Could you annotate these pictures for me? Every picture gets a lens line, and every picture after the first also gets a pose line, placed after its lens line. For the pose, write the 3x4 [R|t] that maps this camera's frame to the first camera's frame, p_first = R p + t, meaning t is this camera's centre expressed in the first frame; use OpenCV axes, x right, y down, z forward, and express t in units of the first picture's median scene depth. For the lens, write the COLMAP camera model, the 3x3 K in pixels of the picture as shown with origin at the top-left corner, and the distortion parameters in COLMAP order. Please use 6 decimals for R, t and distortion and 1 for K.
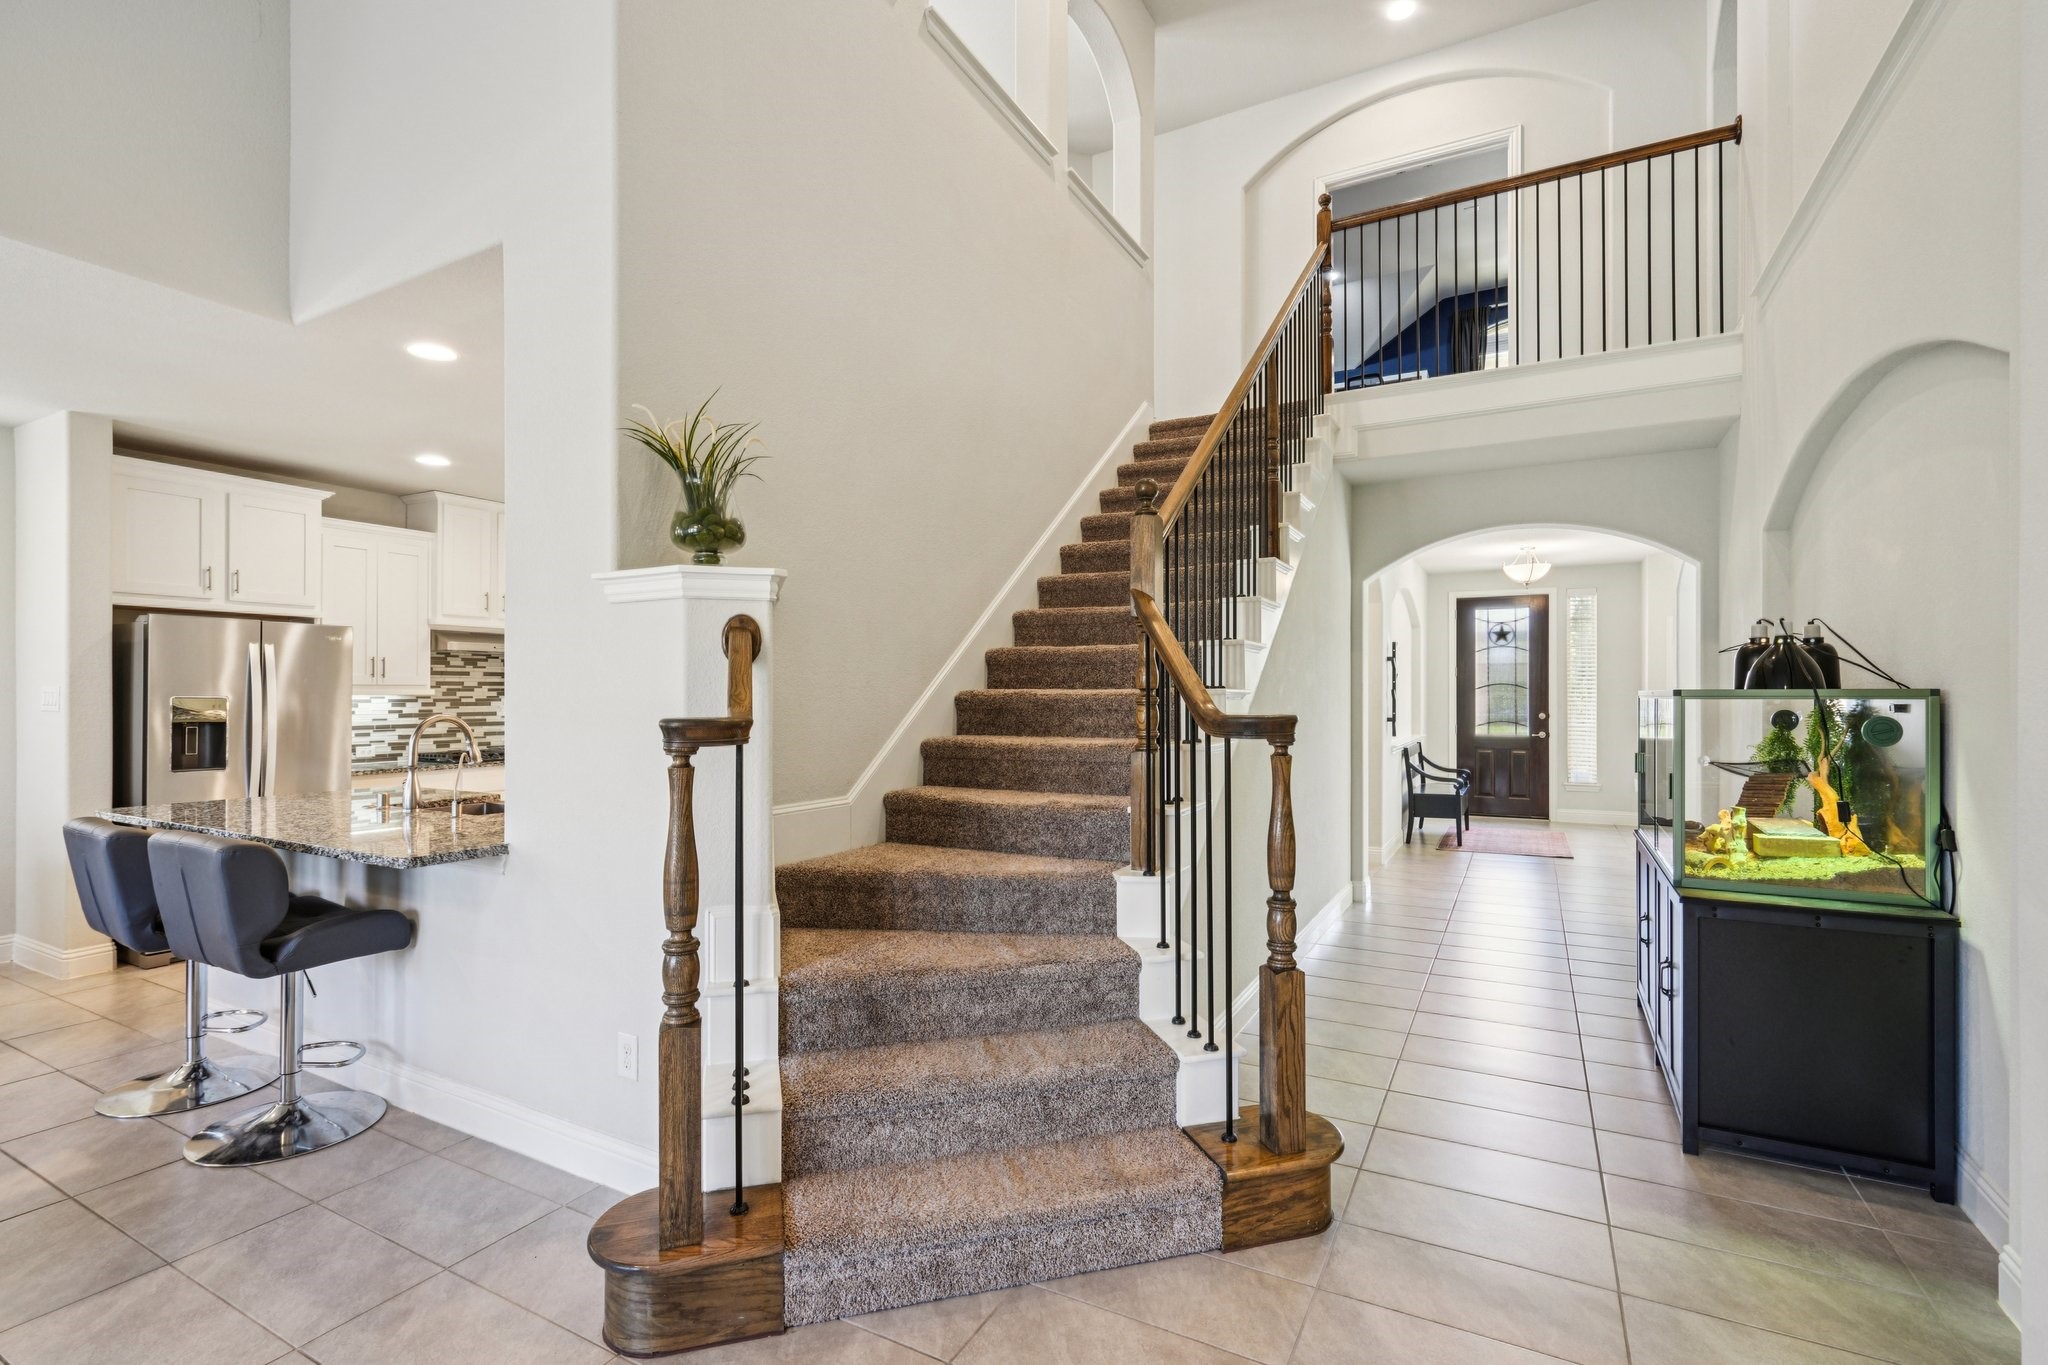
lens RADIAL K [[933.5, 0, 1026.5], [0, 933.5, 689.2], [0, 0, 1]] dist [-0.005991, 0.002328]
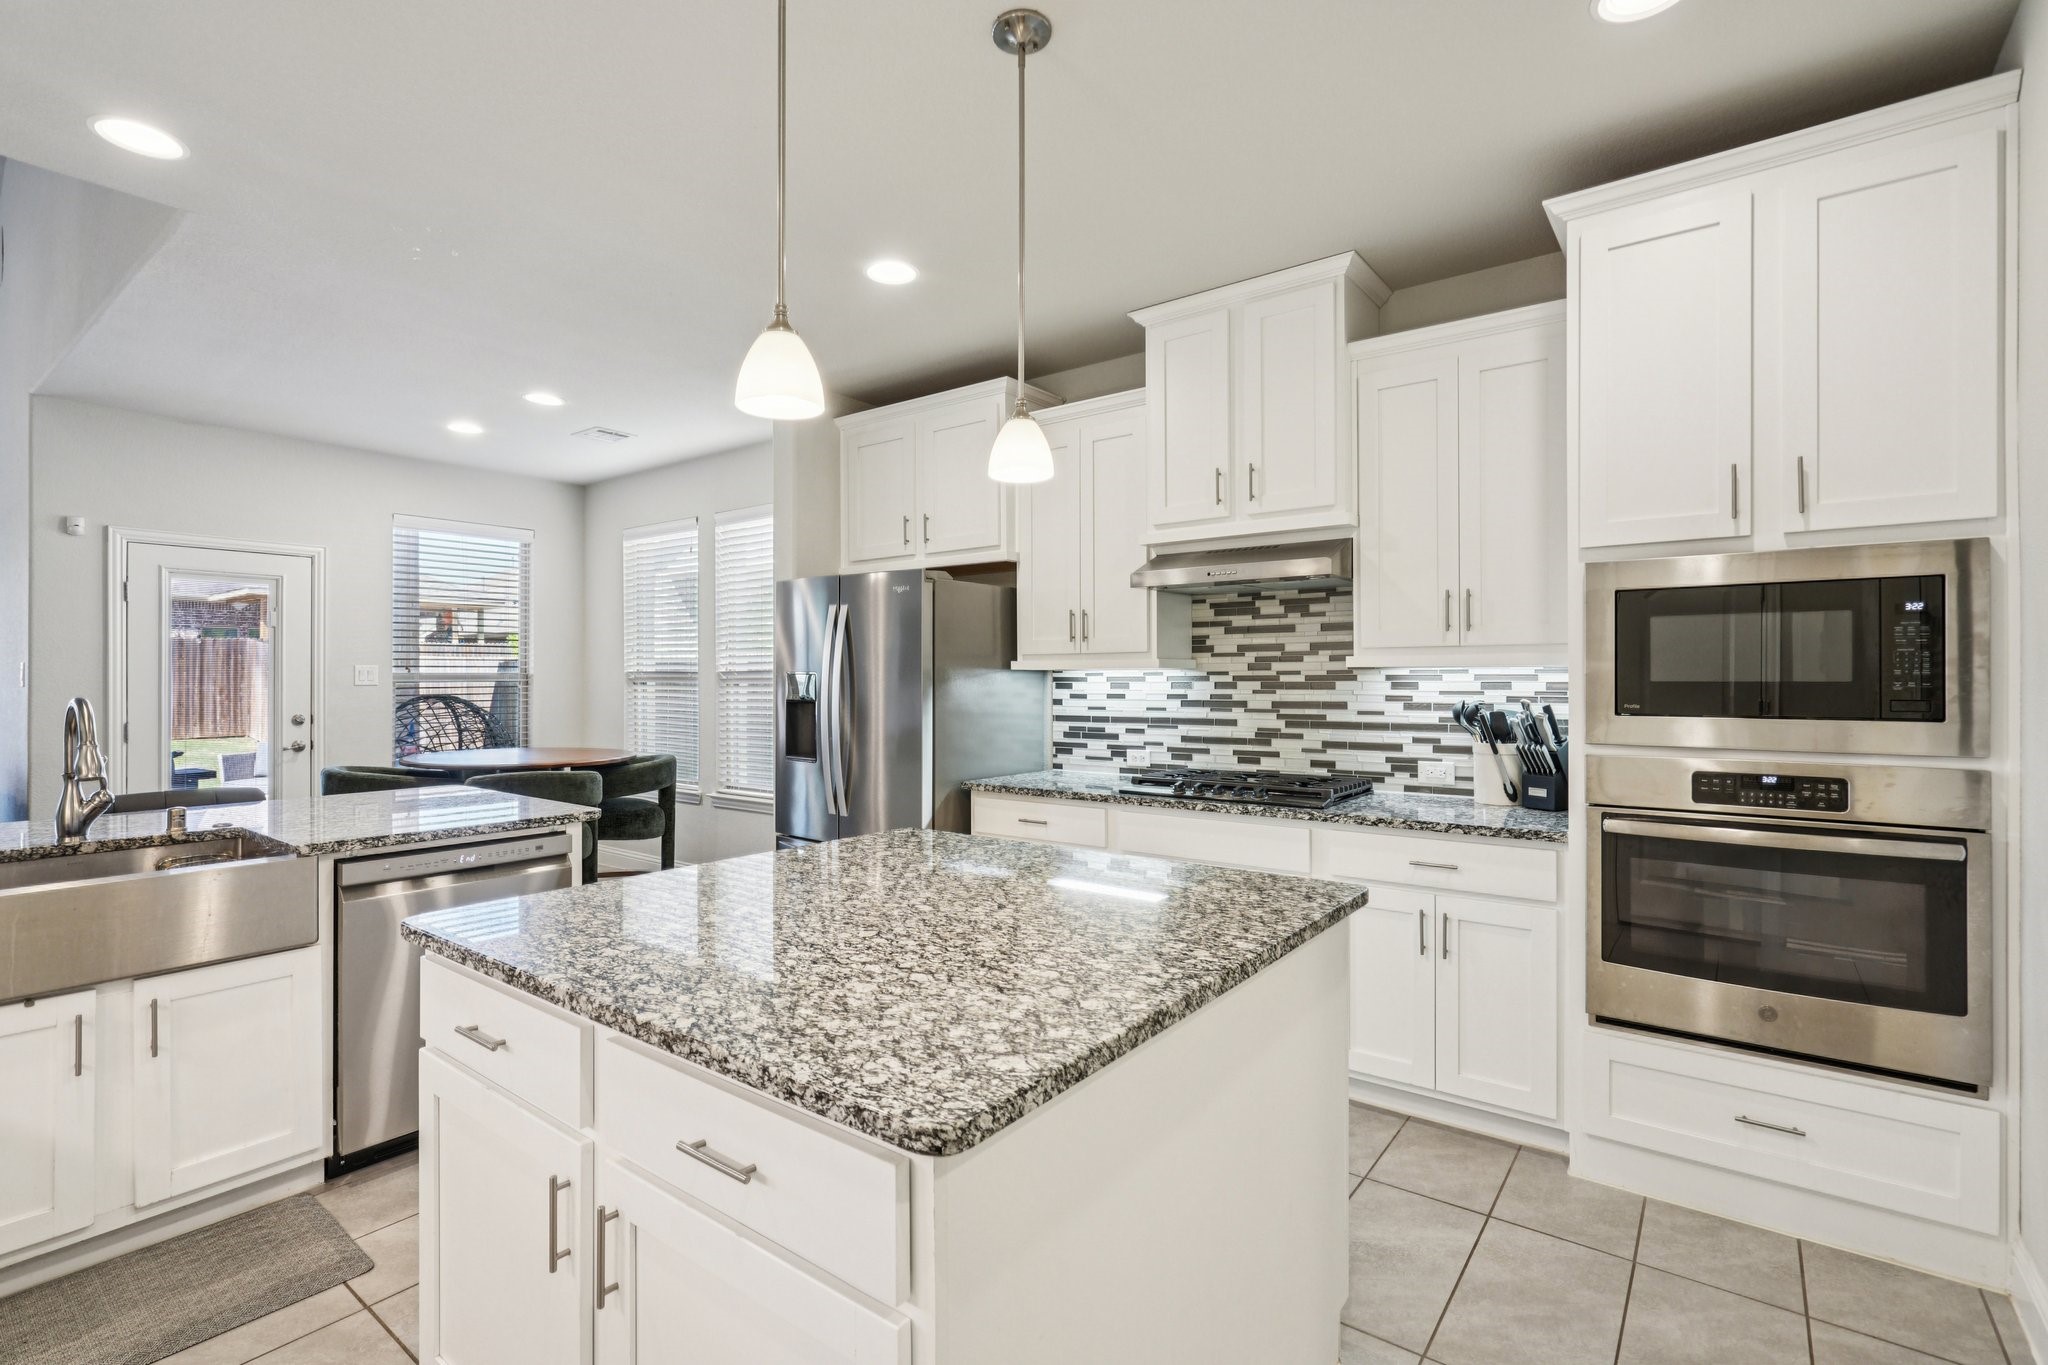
lens RADIAL K [[933.5, 0, 1033.0], [0, 933.5, 674.6], [0, 0, 1]] dist [-0.005991, 0.002328]
pose [[-0.146478, -0.003480, -0.989208, -0.075255], [0.008685, 0.999951, -0.004804, 0.015378], [0.989176, -0.009295, -0.146441, 1.315379]]
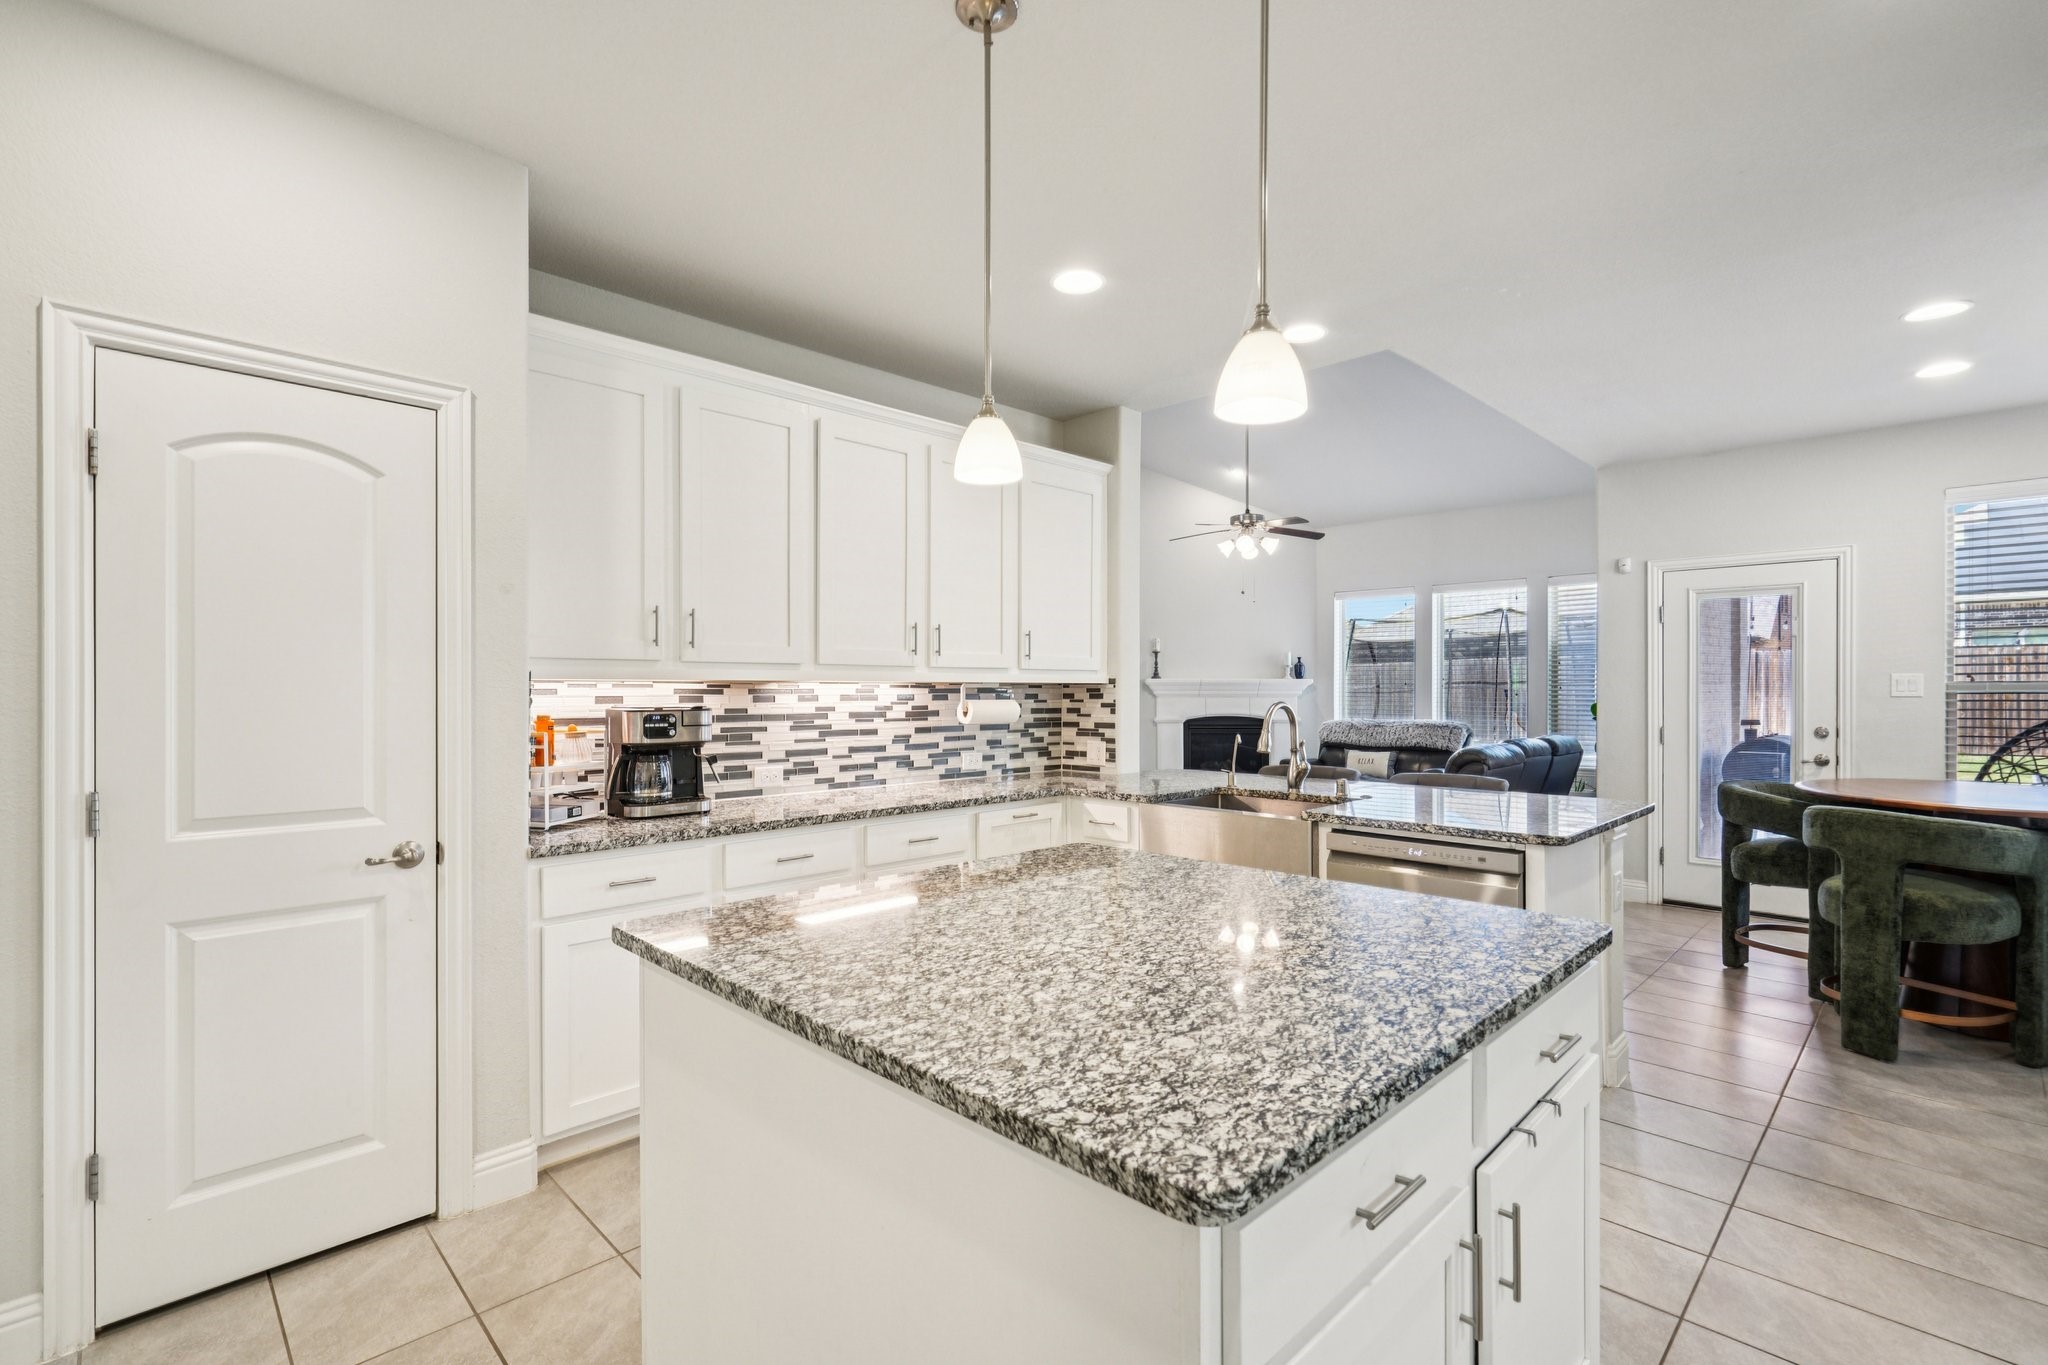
lens RADIAL K [[933.5, 0, 1029.1], [0, 933.5, 699.0], [0, 0, 1]] dist [-0.005991, 0.002328]
pose [[-0.959205, -0.001203, 0.282710, -0.492358], [-0.000513, 0.999997, 0.002516, 0.016454], [-0.282712, 0.002269, -0.959202, 1.557585]]
